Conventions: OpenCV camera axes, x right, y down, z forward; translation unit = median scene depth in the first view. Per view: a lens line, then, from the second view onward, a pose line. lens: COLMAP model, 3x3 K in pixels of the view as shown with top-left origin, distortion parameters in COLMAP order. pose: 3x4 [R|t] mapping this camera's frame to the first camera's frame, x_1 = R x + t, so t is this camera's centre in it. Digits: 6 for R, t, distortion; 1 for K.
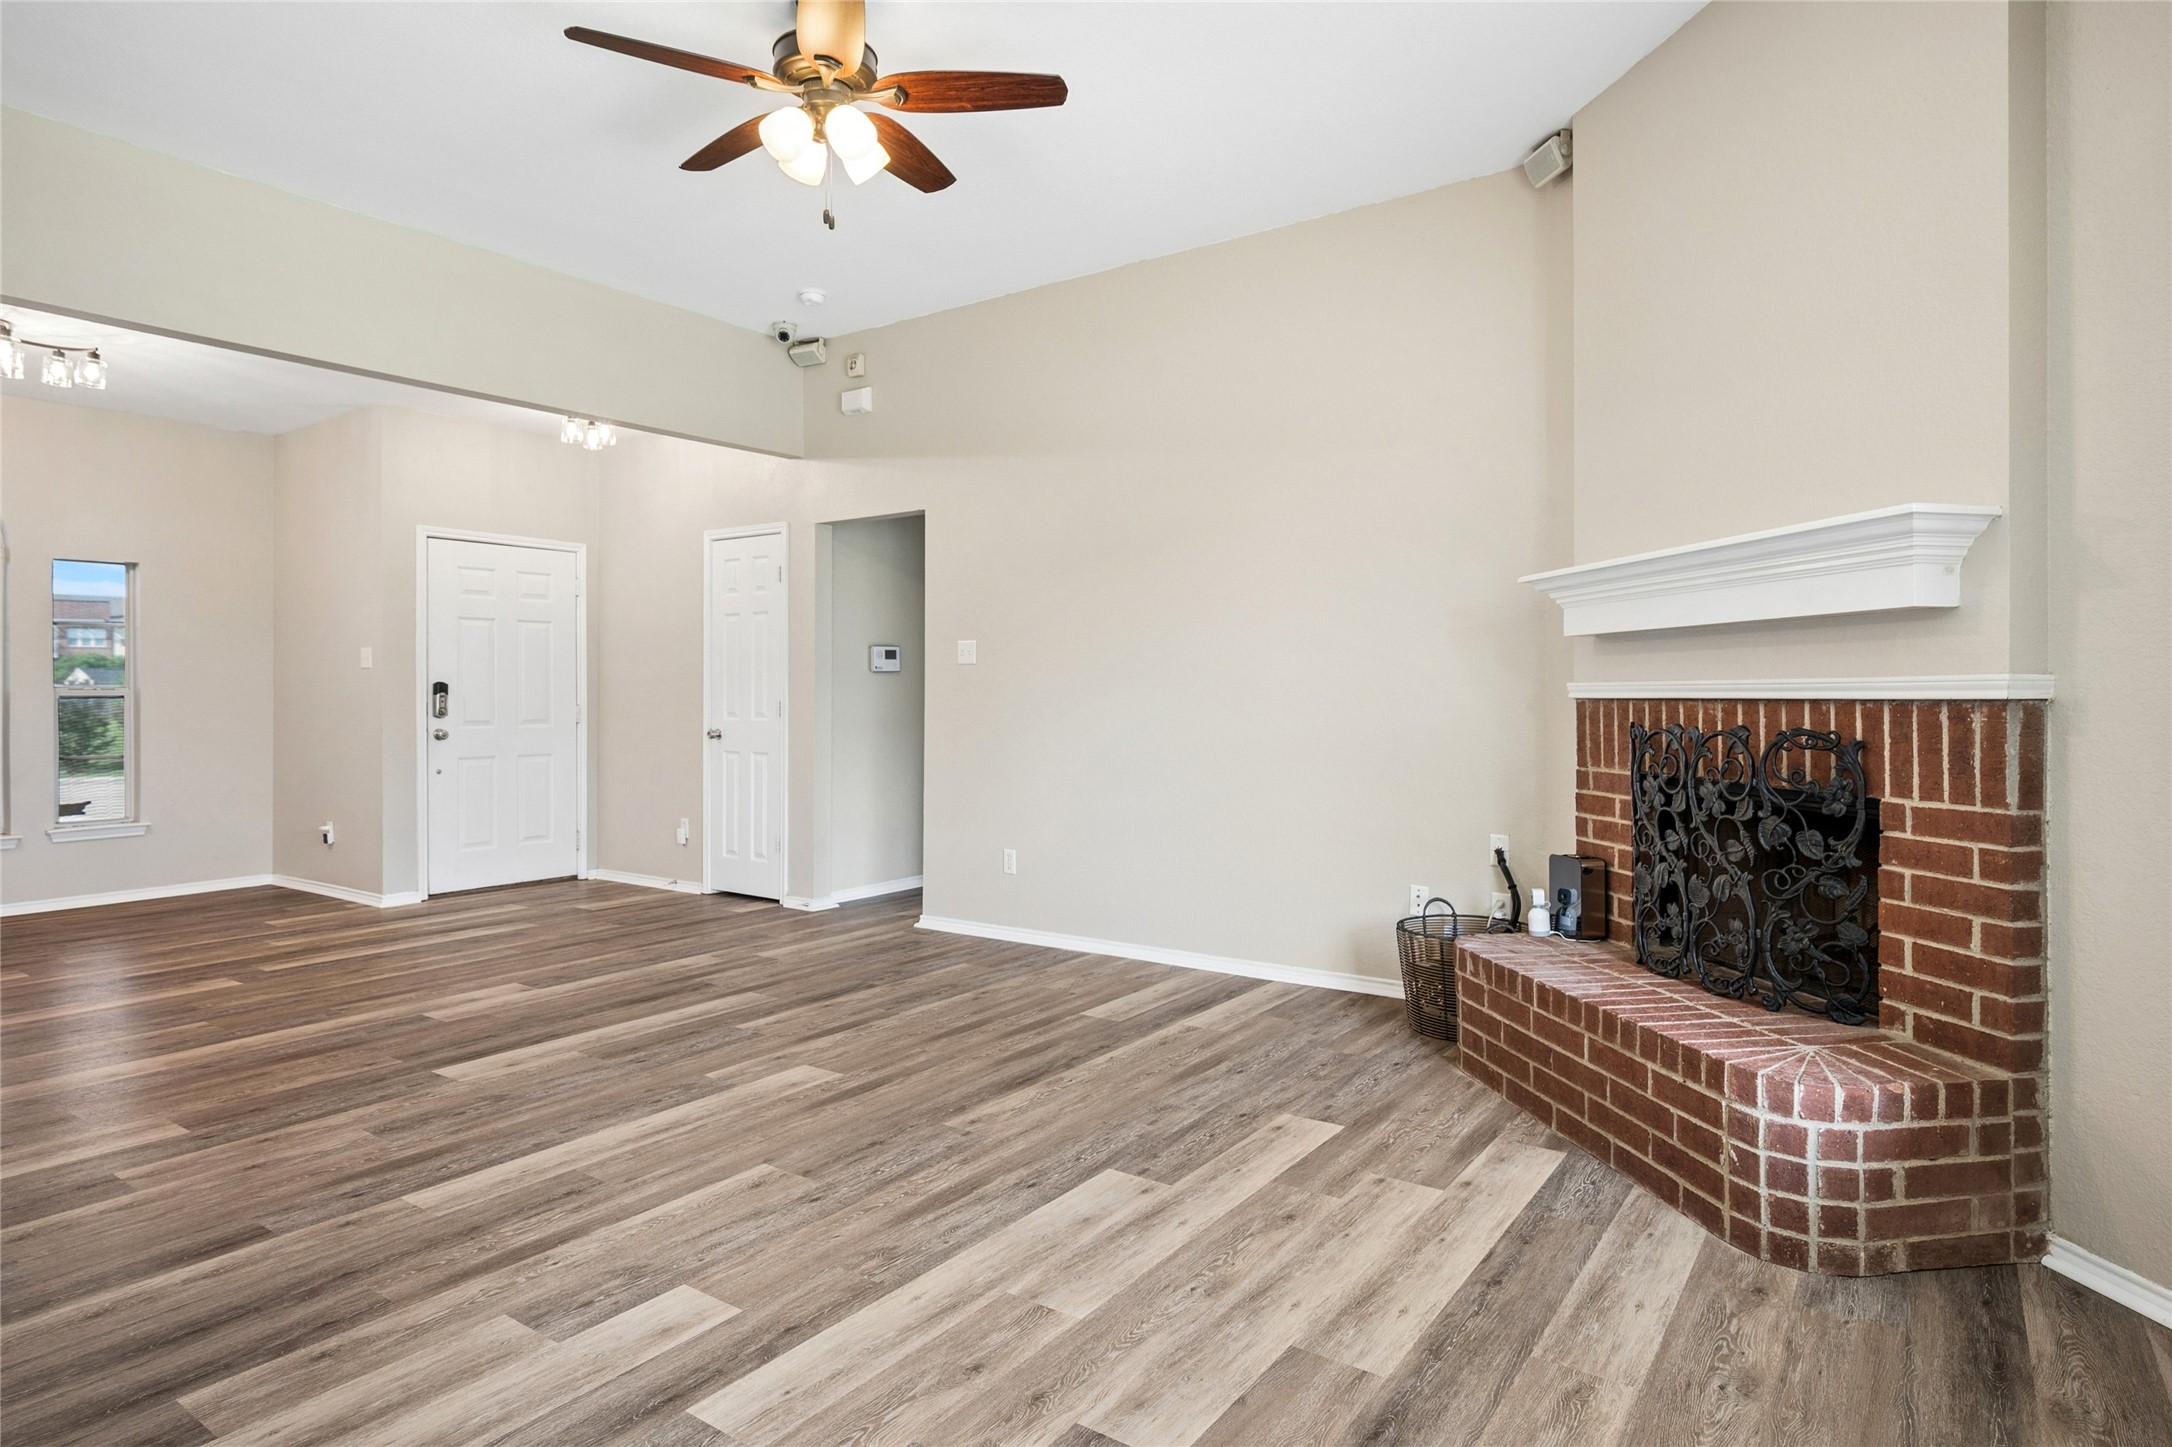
lens RADIAL K [[1231.5, 0, 1093.9], [0, 1231.5, 703.7], [0, 0, 1]] dist [0.003424, -0.003515]
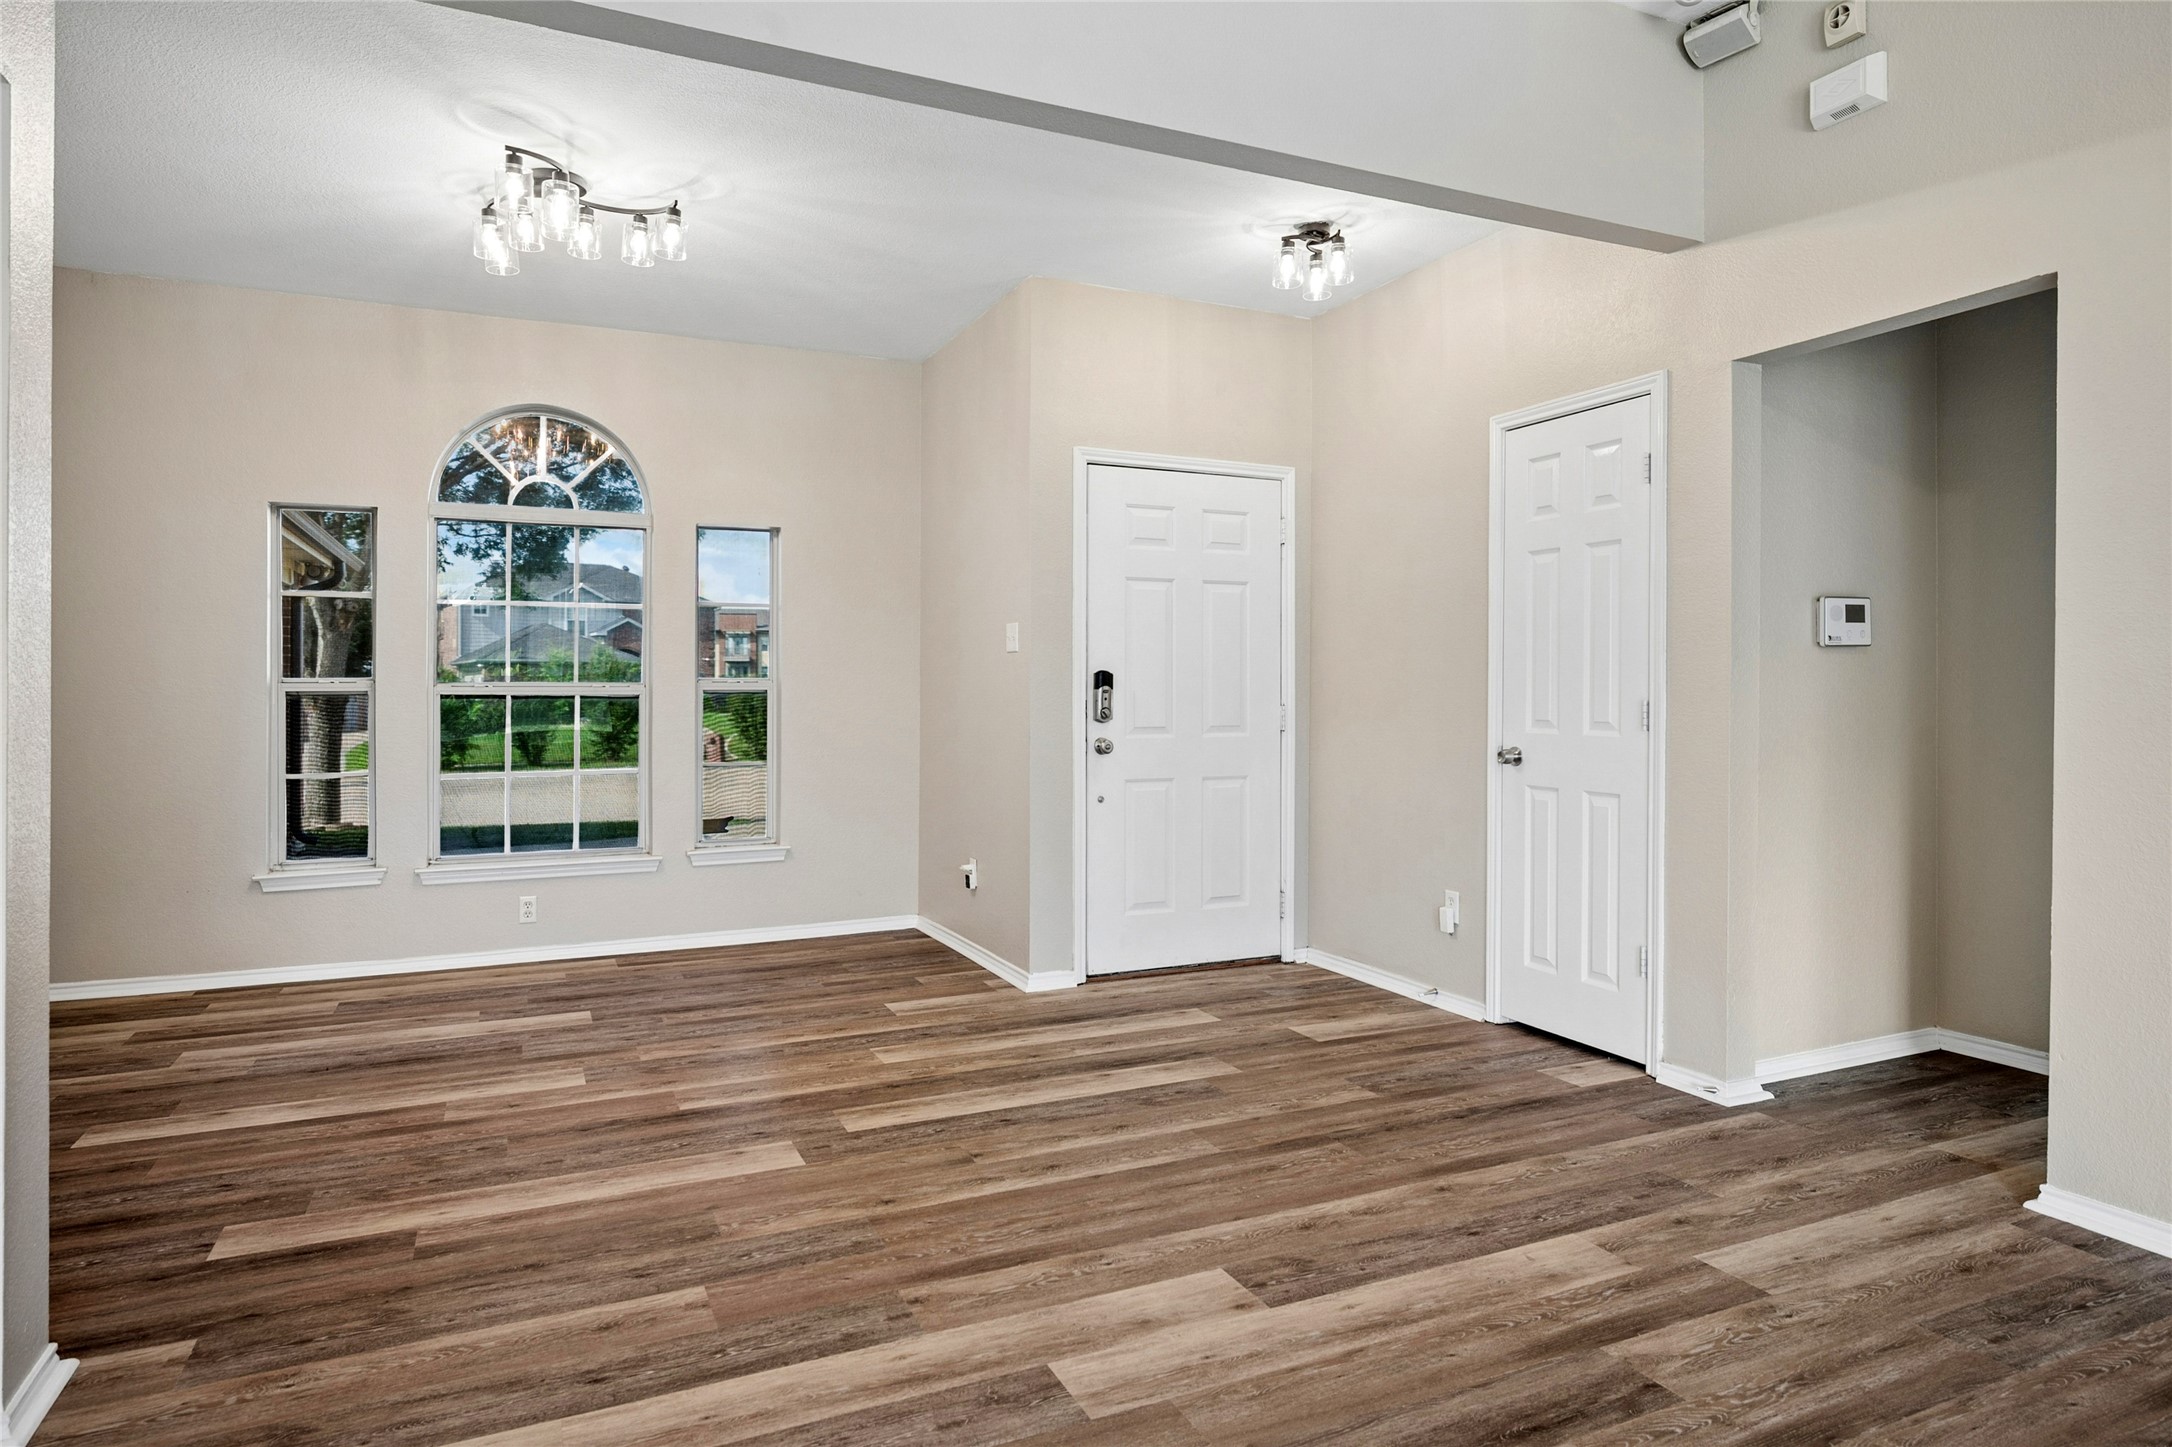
lens RADIAL K [[1231.5, 0, 1092.6], [0, 1231.5, 682.7], [0, 0, 1]] dist [0.003424, -0.003515]
pose [[0.874156, -0.001283, -0.485644, -0.285484], [-0.005565, 0.999904, -0.012658, -0.002805], [0.485613, 0.013768, 0.874065, 0.561811]]
